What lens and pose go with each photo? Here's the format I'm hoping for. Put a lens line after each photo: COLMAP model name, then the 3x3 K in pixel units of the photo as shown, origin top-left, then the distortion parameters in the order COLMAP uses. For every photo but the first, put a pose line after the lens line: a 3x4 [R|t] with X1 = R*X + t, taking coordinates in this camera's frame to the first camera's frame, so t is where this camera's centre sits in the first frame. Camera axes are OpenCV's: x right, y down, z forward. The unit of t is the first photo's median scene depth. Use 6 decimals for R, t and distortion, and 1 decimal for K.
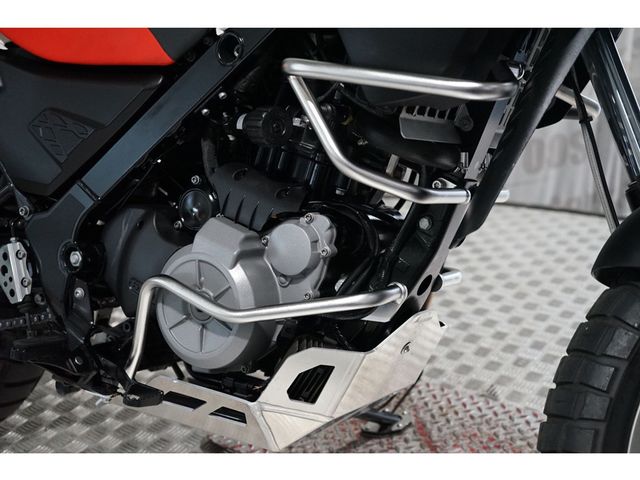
lens RADIAL K [[873.9, 0, 320.0], [0, 873.9, 240.0], [0, 0, 1]] dist [0.007838, 0.013625]
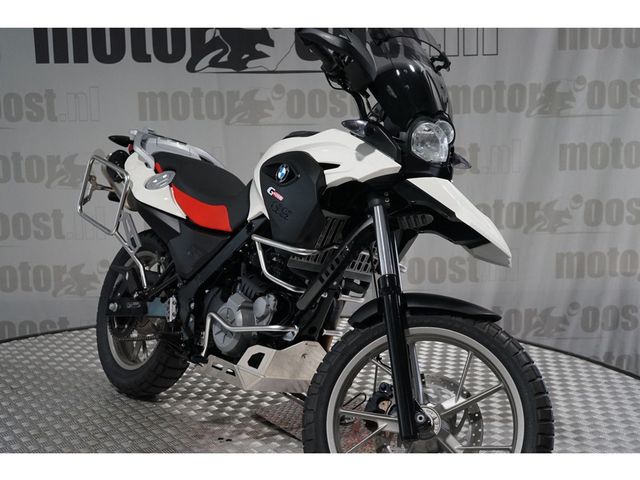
lens RADIAL K [[873.9, 0, 320.0], [0, 873.9, 240.0], [0, 0, 1]] dist [0.007838, 0.013625]
pose [[0.941290, 0.100410, -0.322321, 0.899892], [-0.155508, 0.976383, -0.149975, 0.167457], [0.299650, 0.191294, 0.934675, -1.313753]]
